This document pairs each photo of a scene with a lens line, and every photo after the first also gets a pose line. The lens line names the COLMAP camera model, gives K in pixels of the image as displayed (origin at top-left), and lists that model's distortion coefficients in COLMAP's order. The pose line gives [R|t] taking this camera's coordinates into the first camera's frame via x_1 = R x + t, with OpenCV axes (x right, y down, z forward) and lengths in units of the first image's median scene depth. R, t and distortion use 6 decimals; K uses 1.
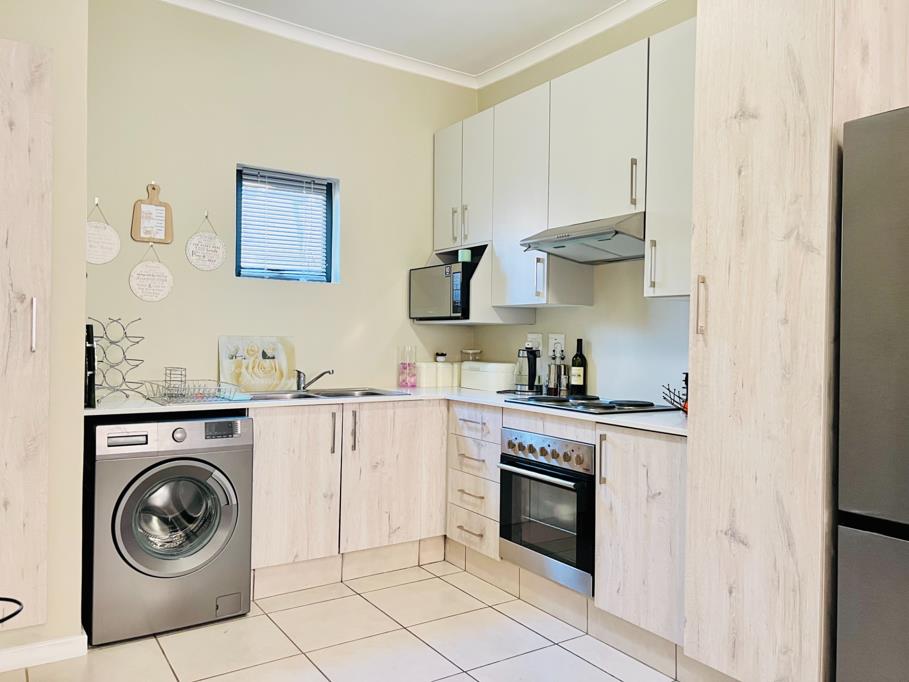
lens RADIAL K [[681.2, 0, 451.6], [0, 681.2, 339.7], [0, 0, 1]] dist [0.023087, -0.019234]
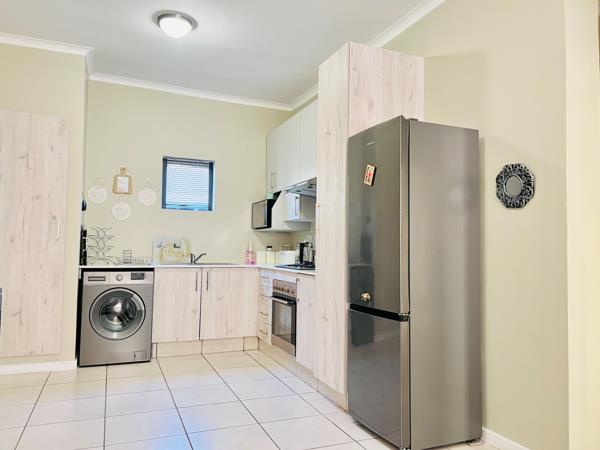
lens RADIAL K [[449.6, 0, 301.3], [0, 449.6, 227.4], [0, 0, 1]] dist [0.023087, -0.019234]
pose [[0.981866, -0.009944, -0.189313, 0.411722], [-0.000281, 0.998546, -0.053909, 0.045213], [0.189574, 0.052984, 0.980436, -0.314930]]
